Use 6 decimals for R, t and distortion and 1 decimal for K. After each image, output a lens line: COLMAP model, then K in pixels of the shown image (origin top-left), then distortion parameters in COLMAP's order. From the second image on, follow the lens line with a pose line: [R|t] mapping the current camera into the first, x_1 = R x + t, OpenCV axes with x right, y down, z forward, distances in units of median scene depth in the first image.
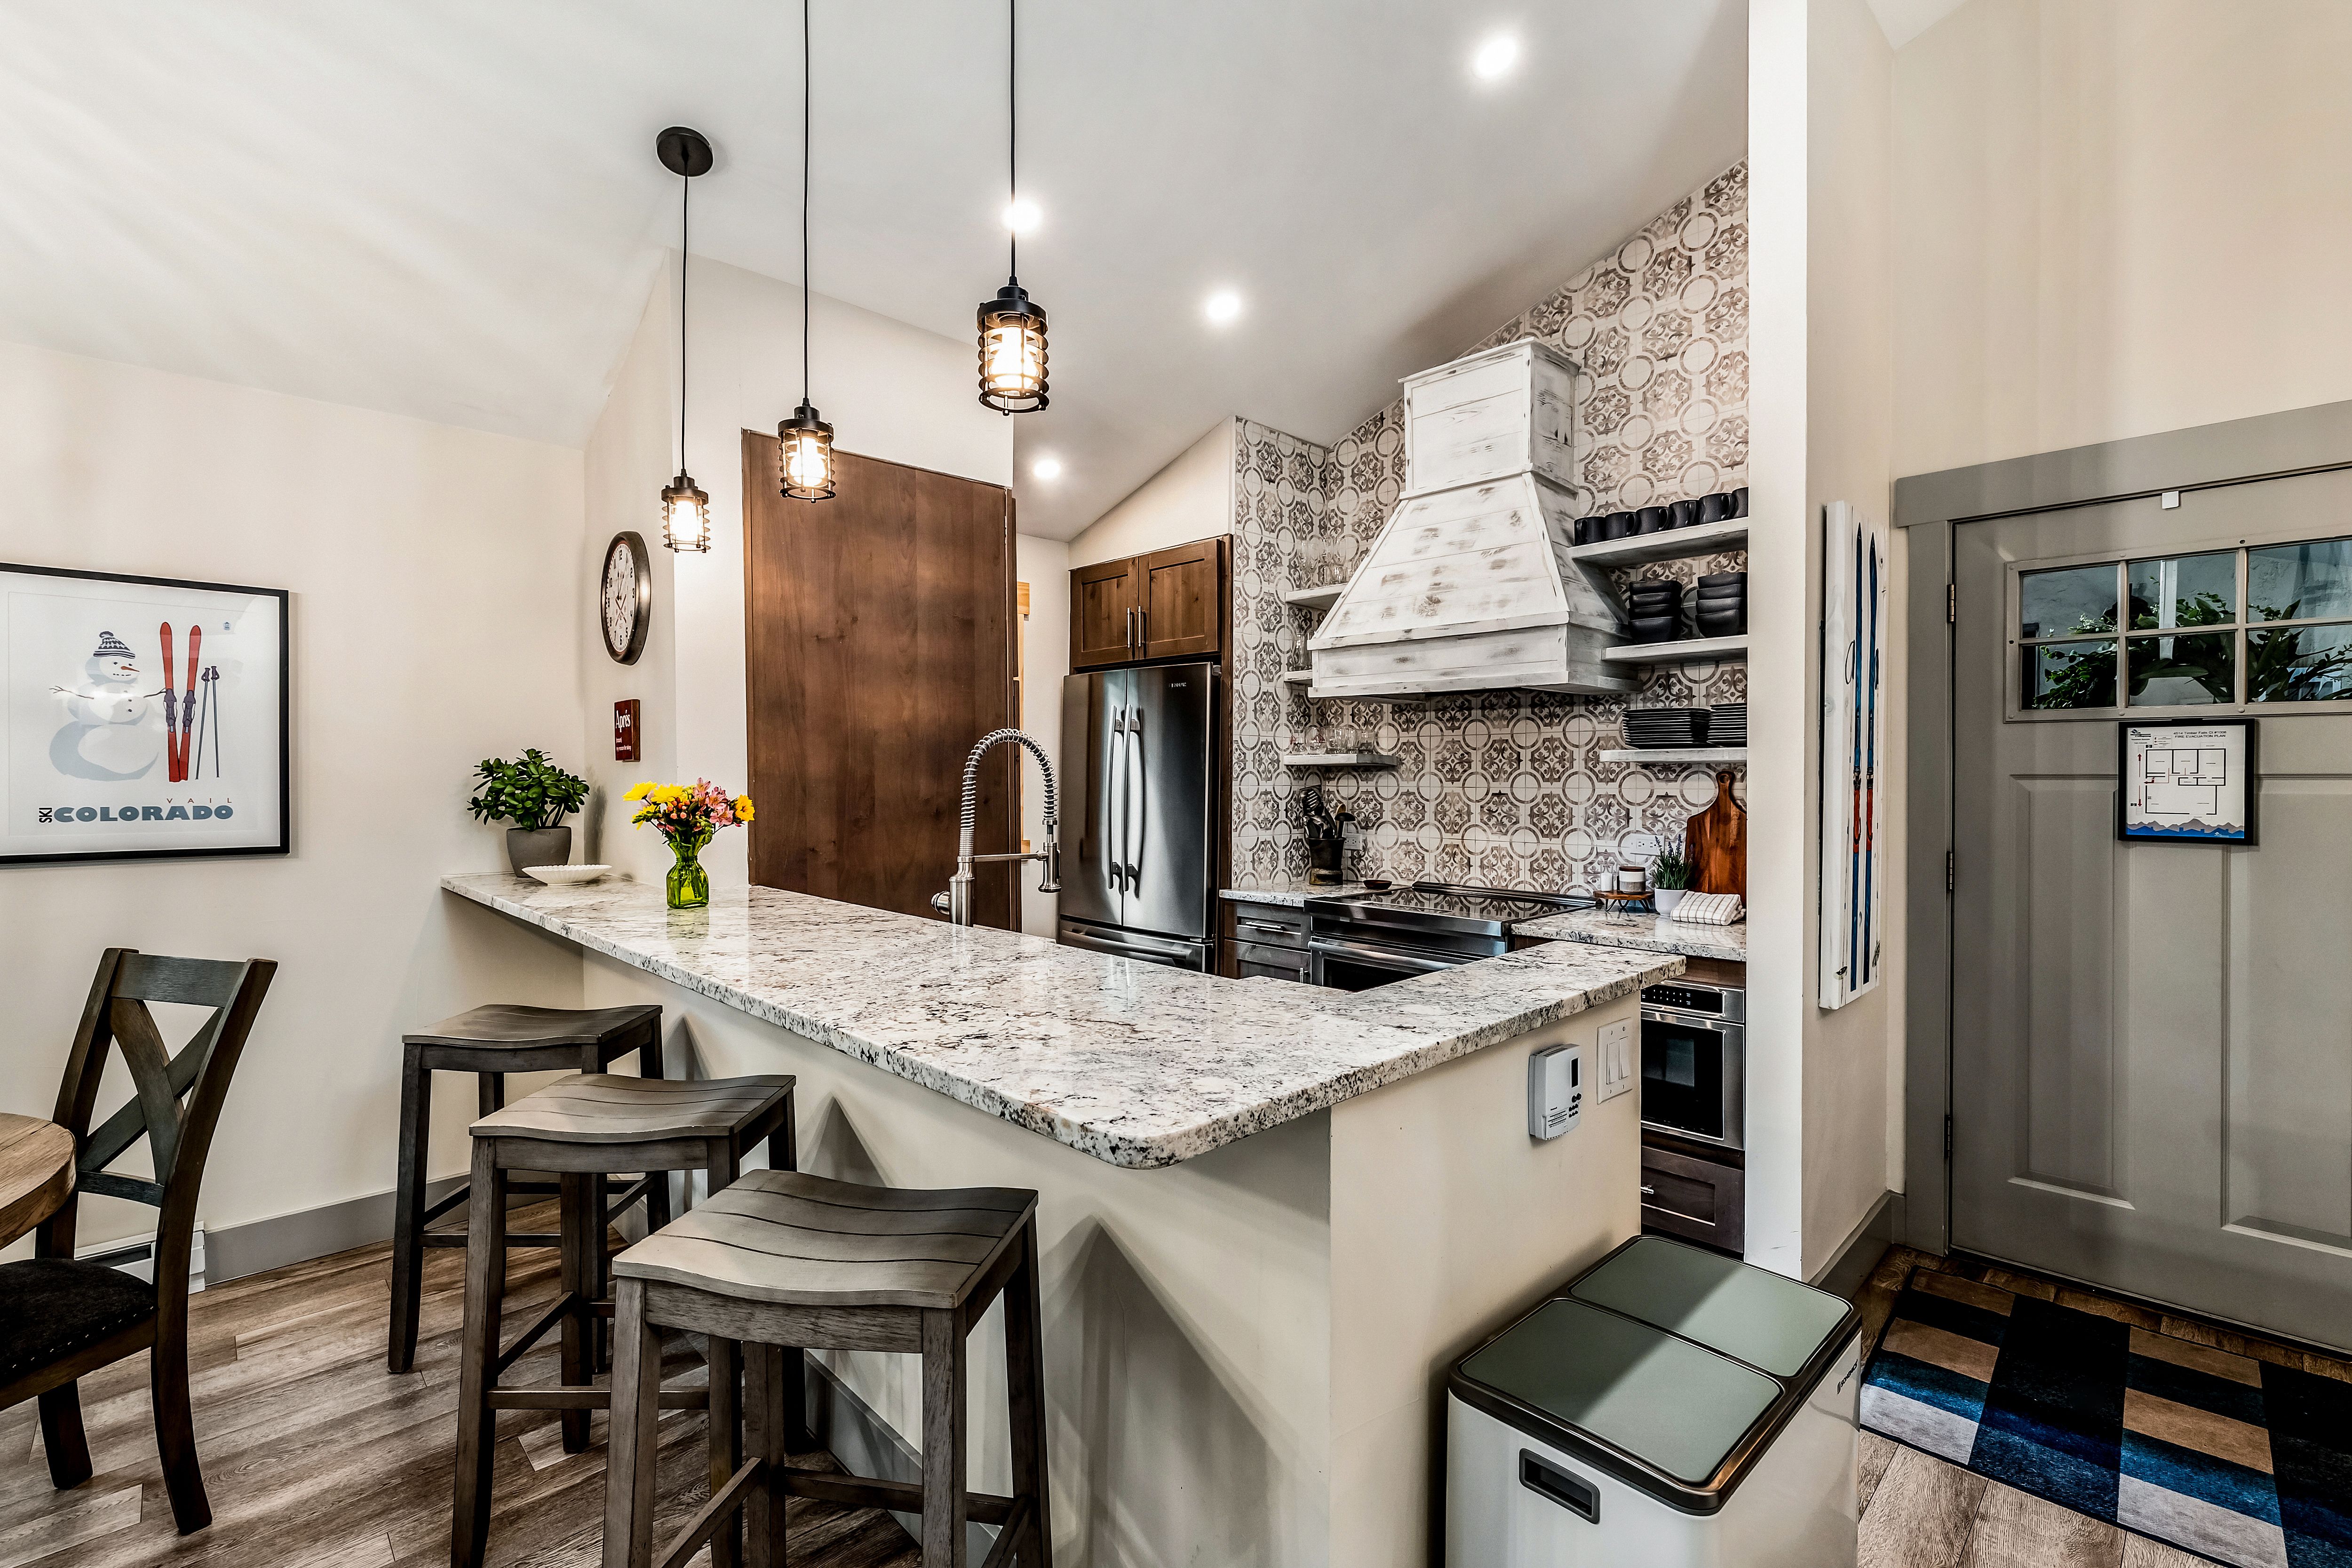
lens RADIAL K [[1035.5, 0, 1176.4], [0, 1035.5, 781.9], [0, 0, 1]] dist [-0.001992, 0.000800]
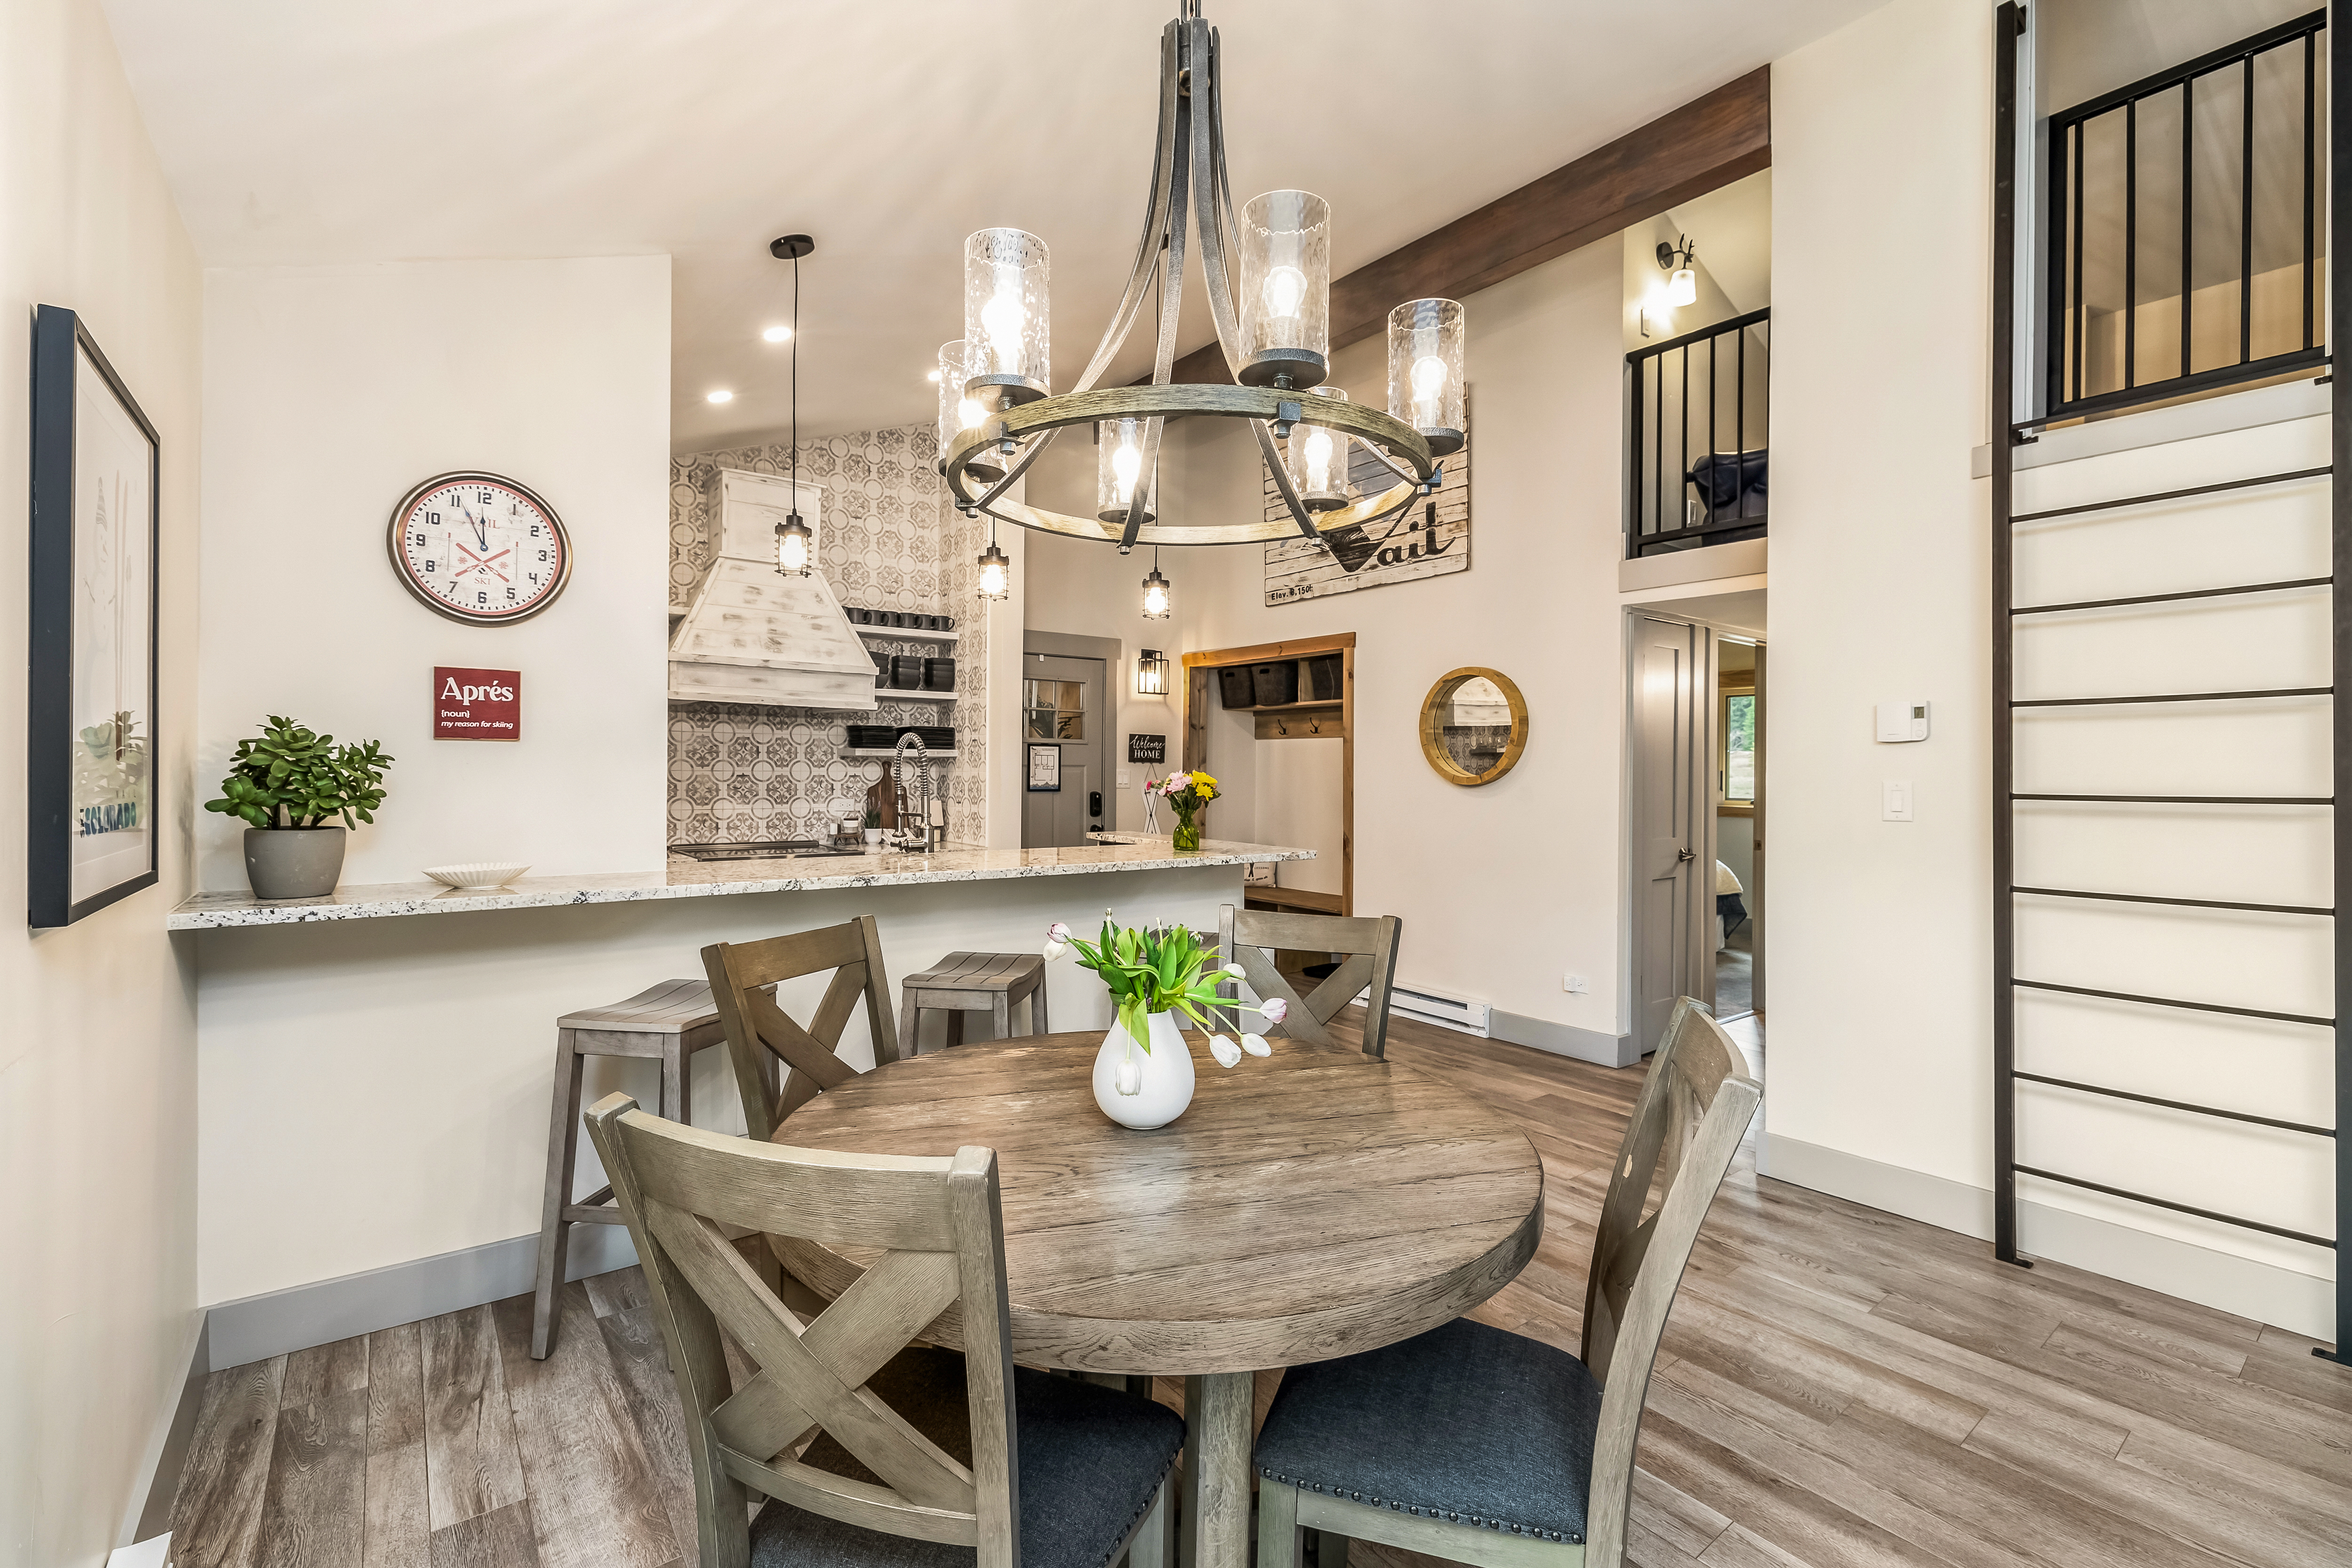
lens RADIAL K [[1021.9, 0, 1174.0], [0, 1021.9, 770.7], [0, 0, 1]] dist [-0.001287, 0.000157]
pose [[0.107259, -0.001228, 0.994230, -1.167399], [-0.001179, 0.999998, 0.001363, 0.002910], [-0.994230, -0.001318, 0.107257, 0.306482]]
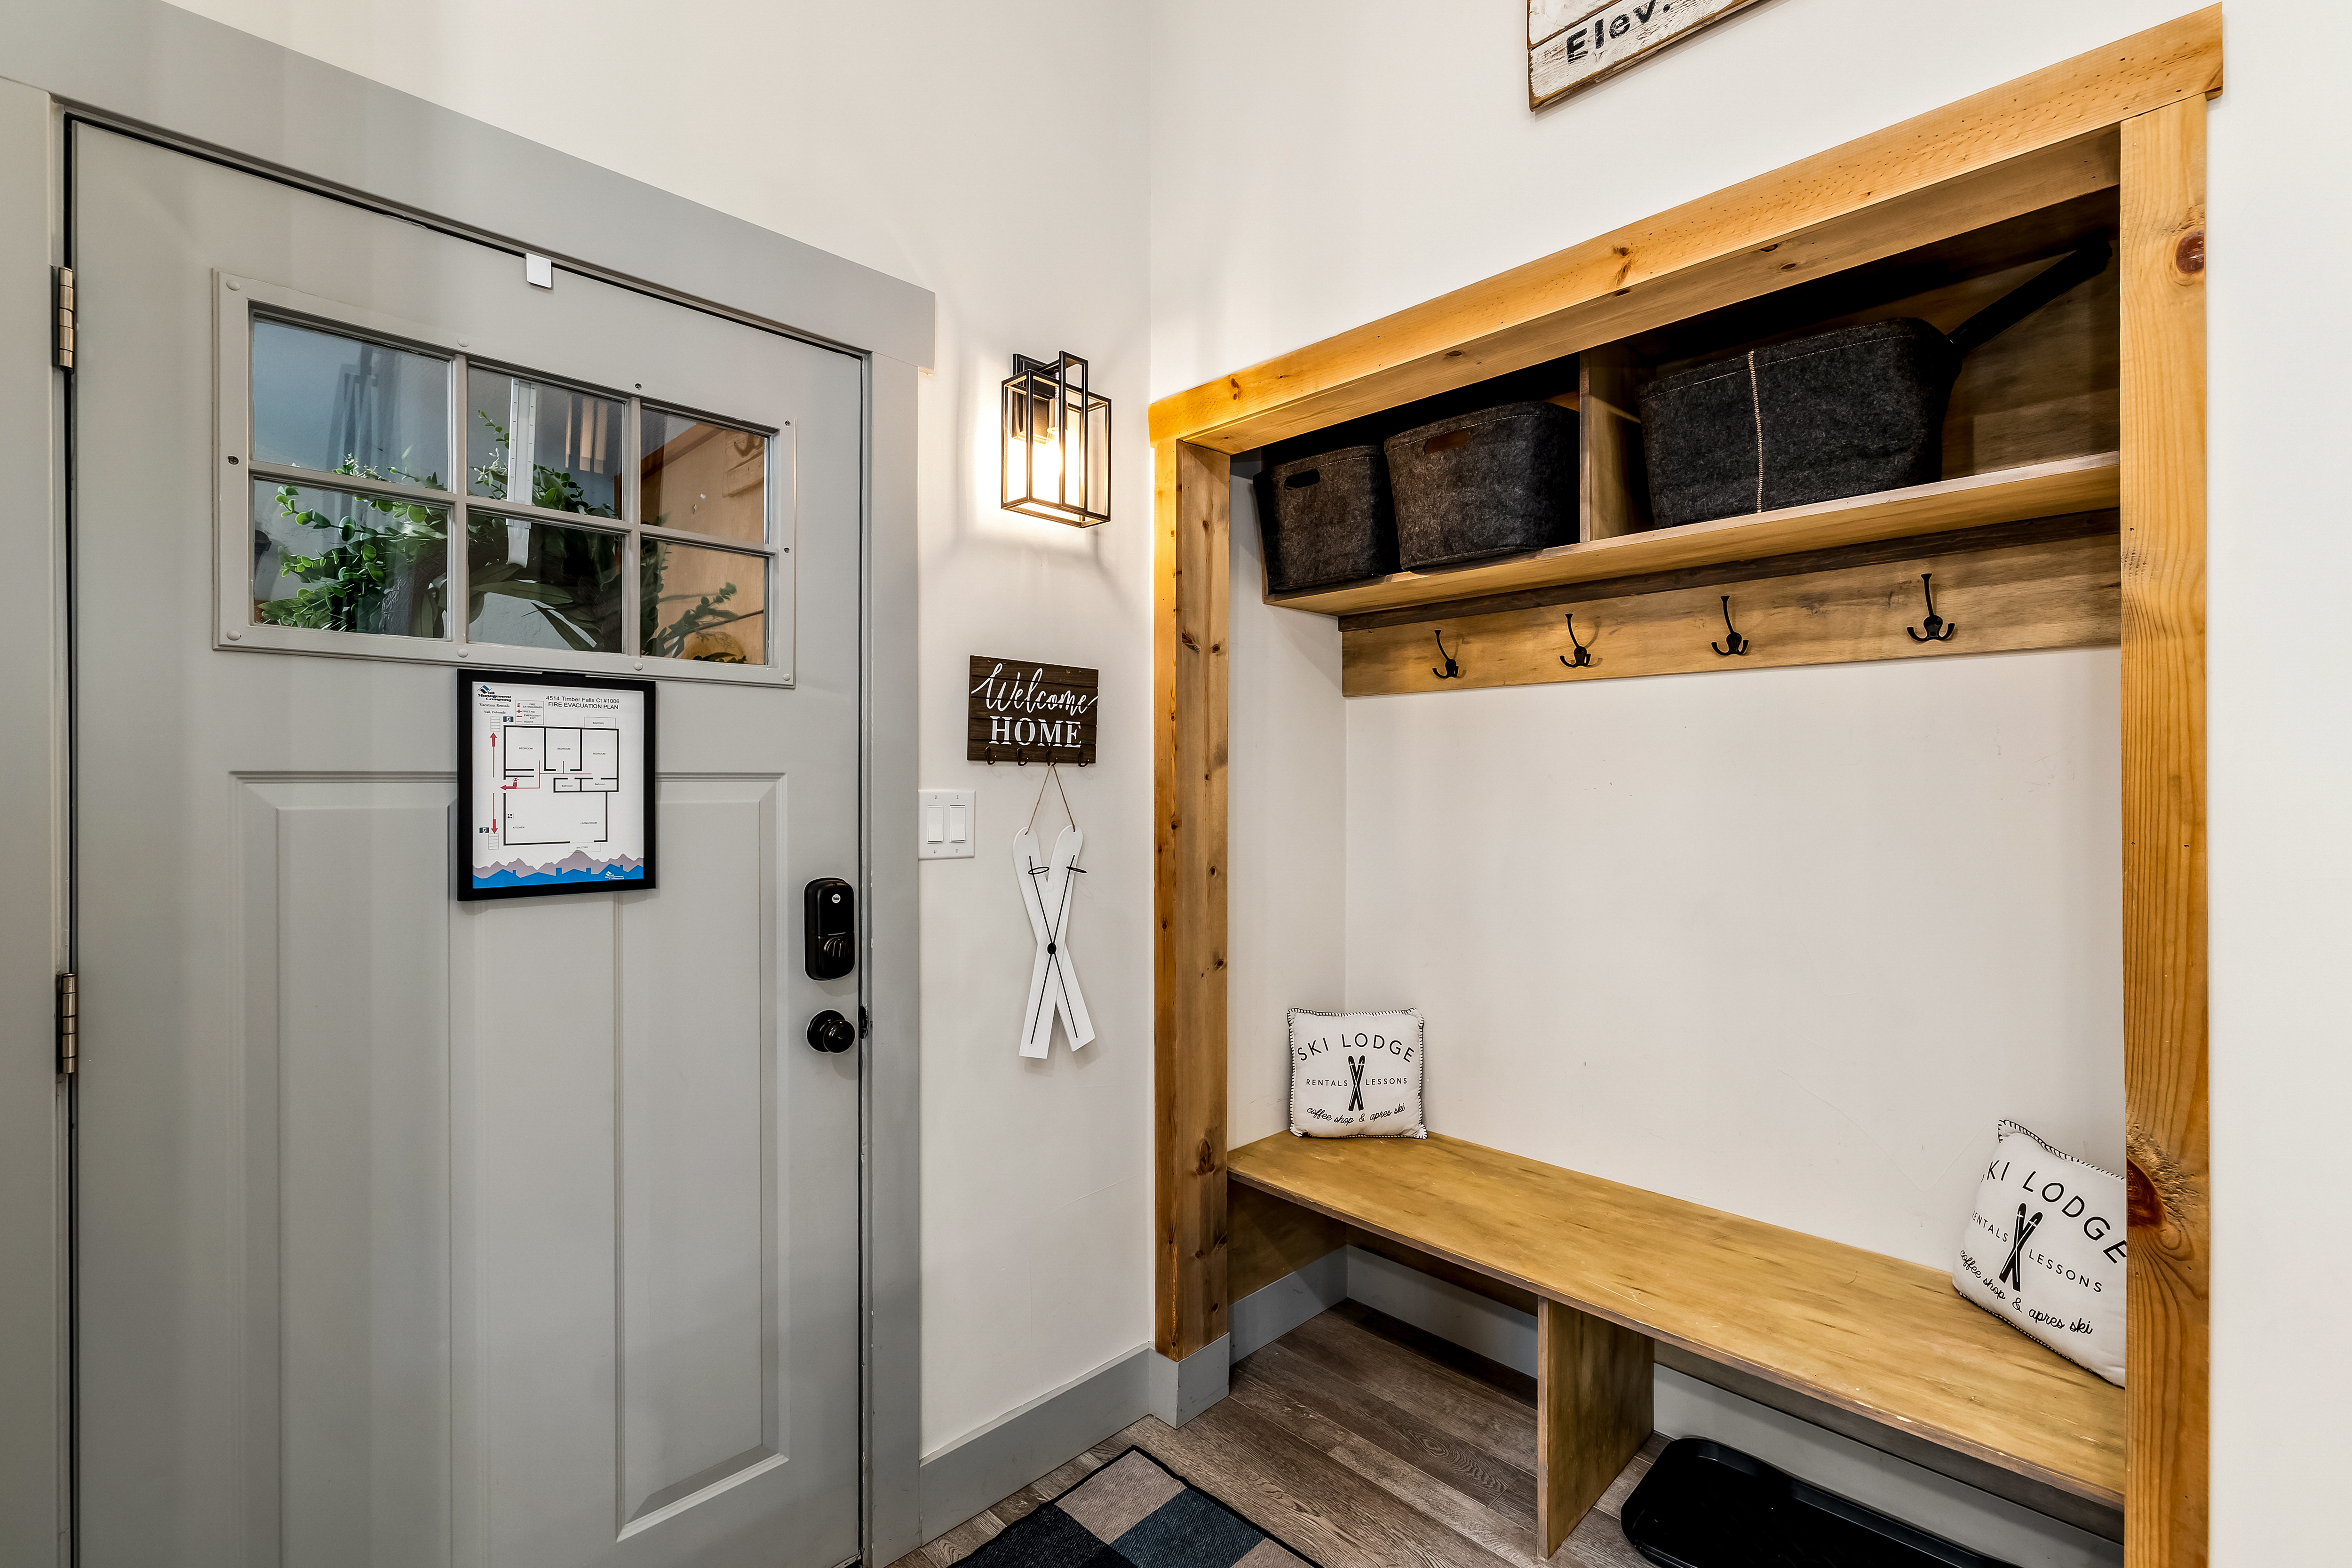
lens RADIAL K [[1035.5, 0, 1176.4], [0, 1035.5, 781.9], [0, 0, 1]] dist [-0.001992, 0.000800]
pose [[-0.014599, -0.003975, 0.999886, 0.311514], [0.005905, 0.999974, 0.004062, -0.001839], [-0.999876, 0.005964, -0.014575, 0.513840]]
